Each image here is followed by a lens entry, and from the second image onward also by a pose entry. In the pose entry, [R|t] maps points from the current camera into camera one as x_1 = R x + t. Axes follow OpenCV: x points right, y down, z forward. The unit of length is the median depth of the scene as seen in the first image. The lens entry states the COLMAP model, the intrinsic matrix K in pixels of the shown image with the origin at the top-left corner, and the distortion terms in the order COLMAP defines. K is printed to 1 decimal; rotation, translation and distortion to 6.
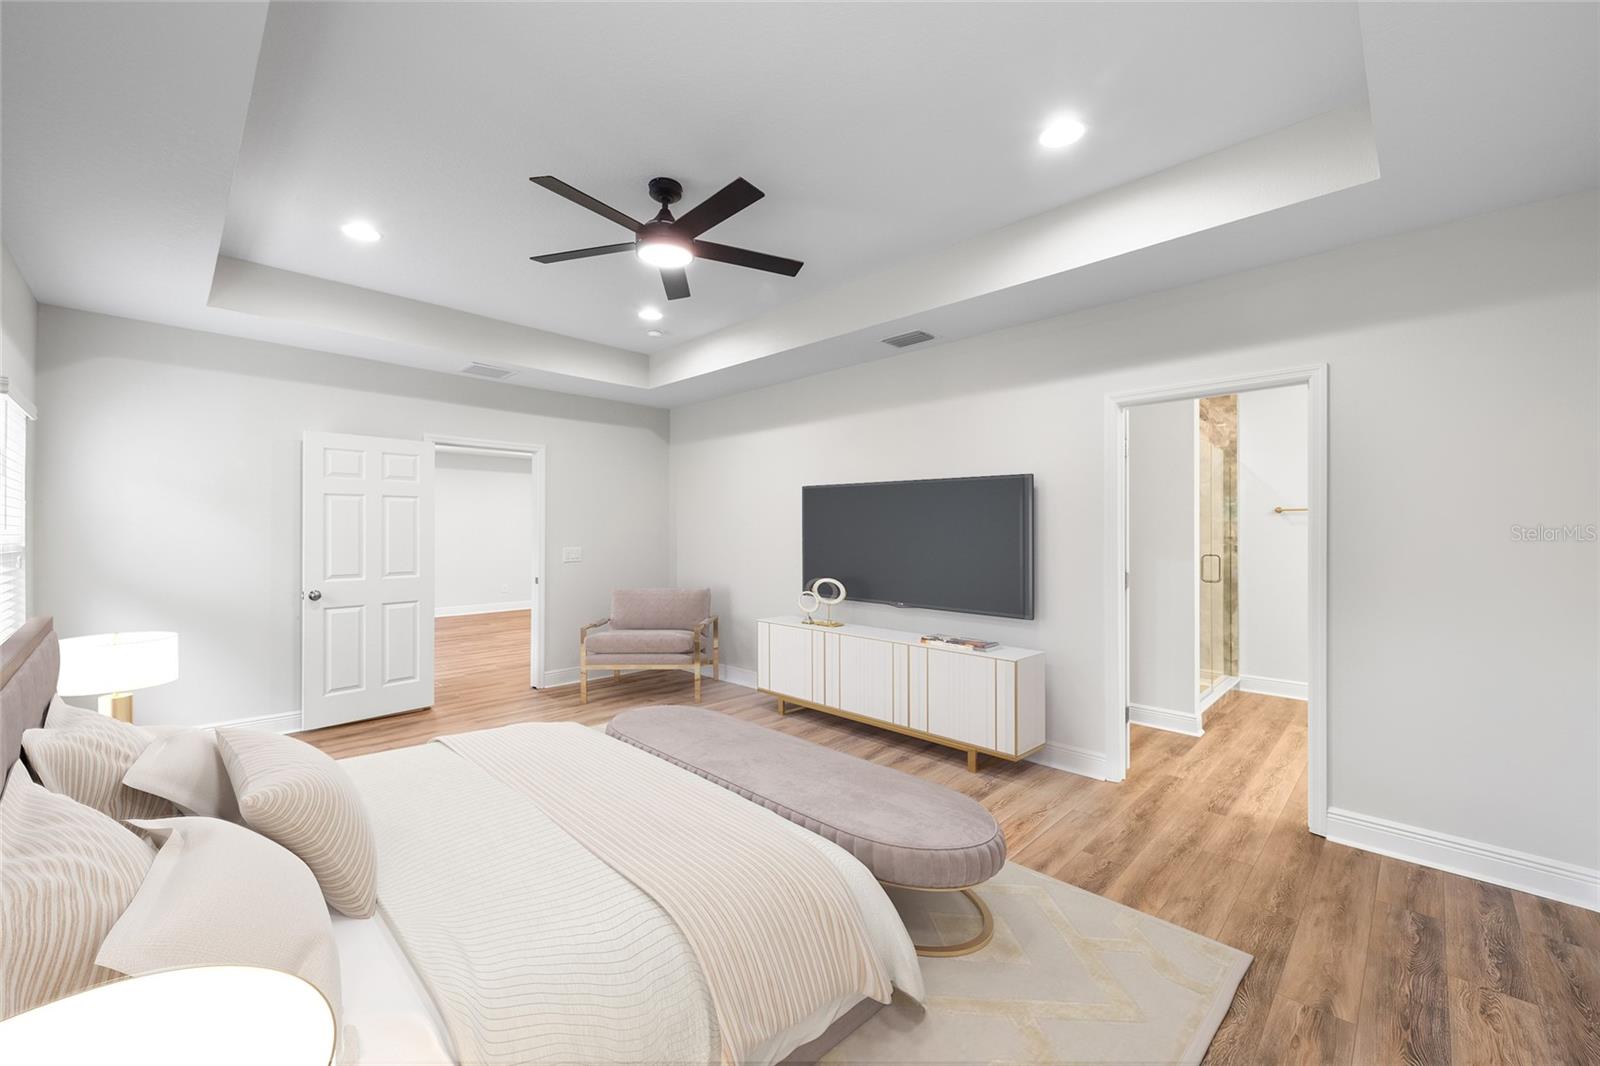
lens RADIAL K [[634.0, 0, 804.0], [0, 634.0, 530.3], [0, 0, 1]] dist [-0.000569, -0.000041]
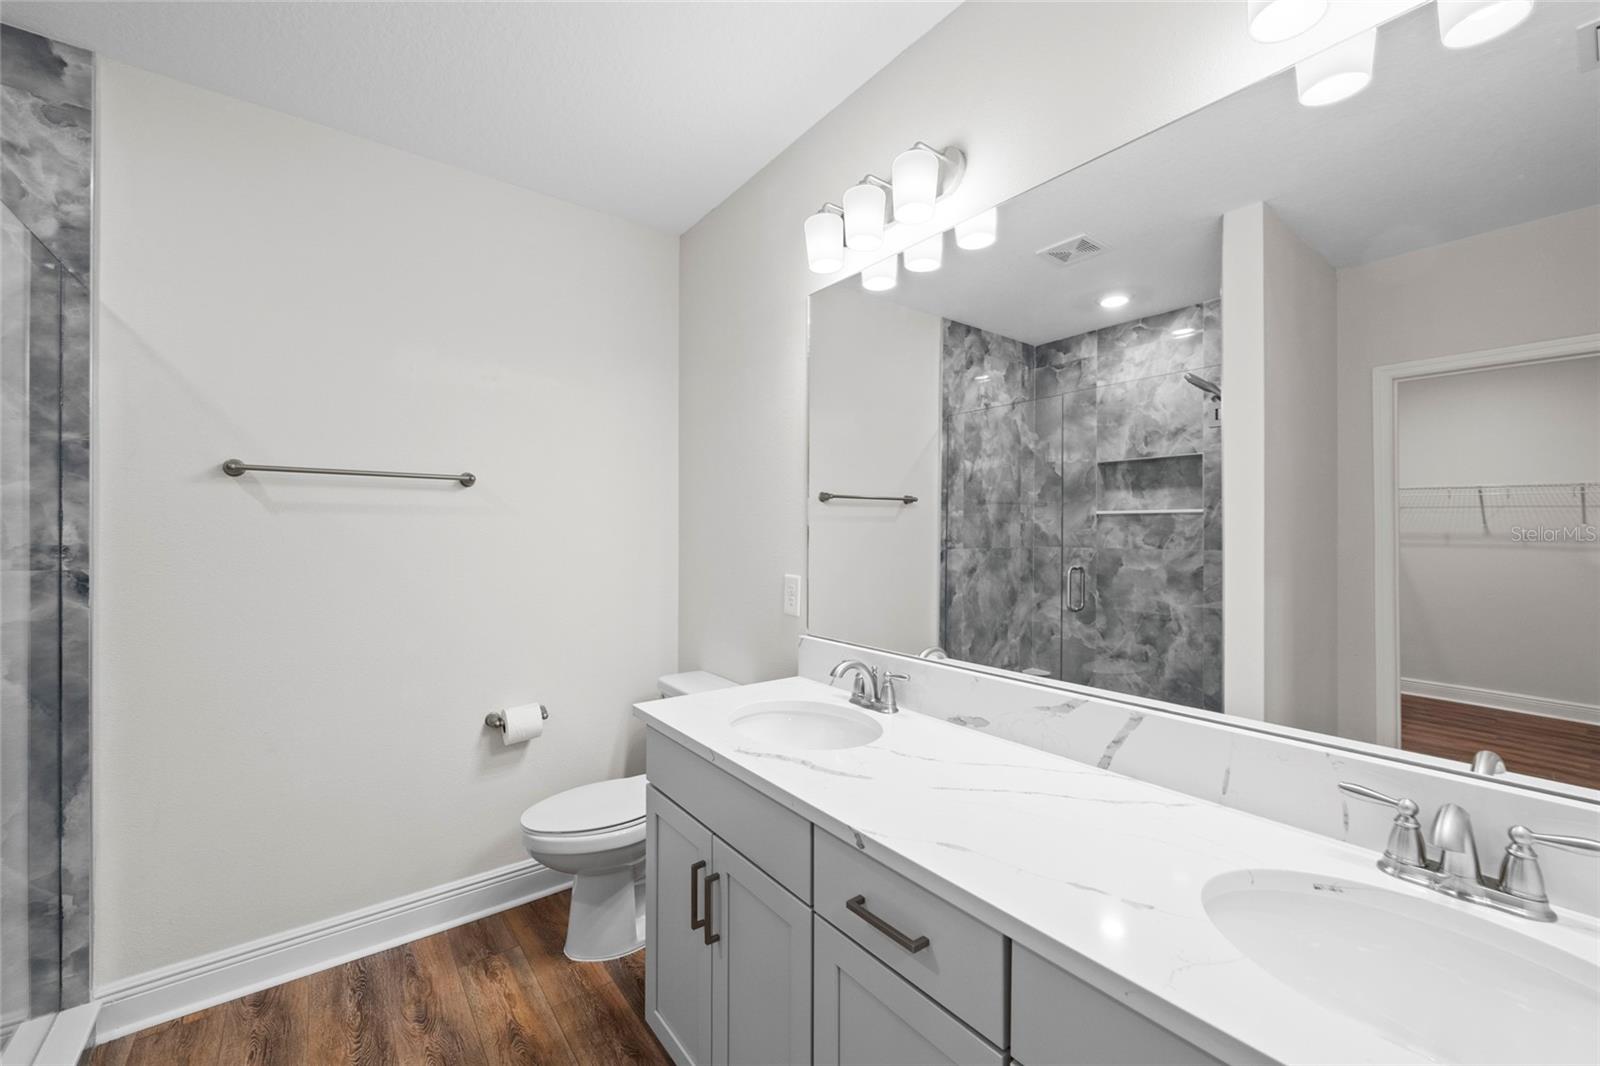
lens RADIAL K [[634.0, 0, 804.1], [0, 634.0, 523.3], [0, 0, 1]] dist [-0.000569, -0.000041]
pose [[0.126378, -0.000989, 0.991982, 0.421984], [-0.009730, 0.999950, 0.002237, -0.004416], [-0.991934, -0.009934, 0.126362, 0.615947]]
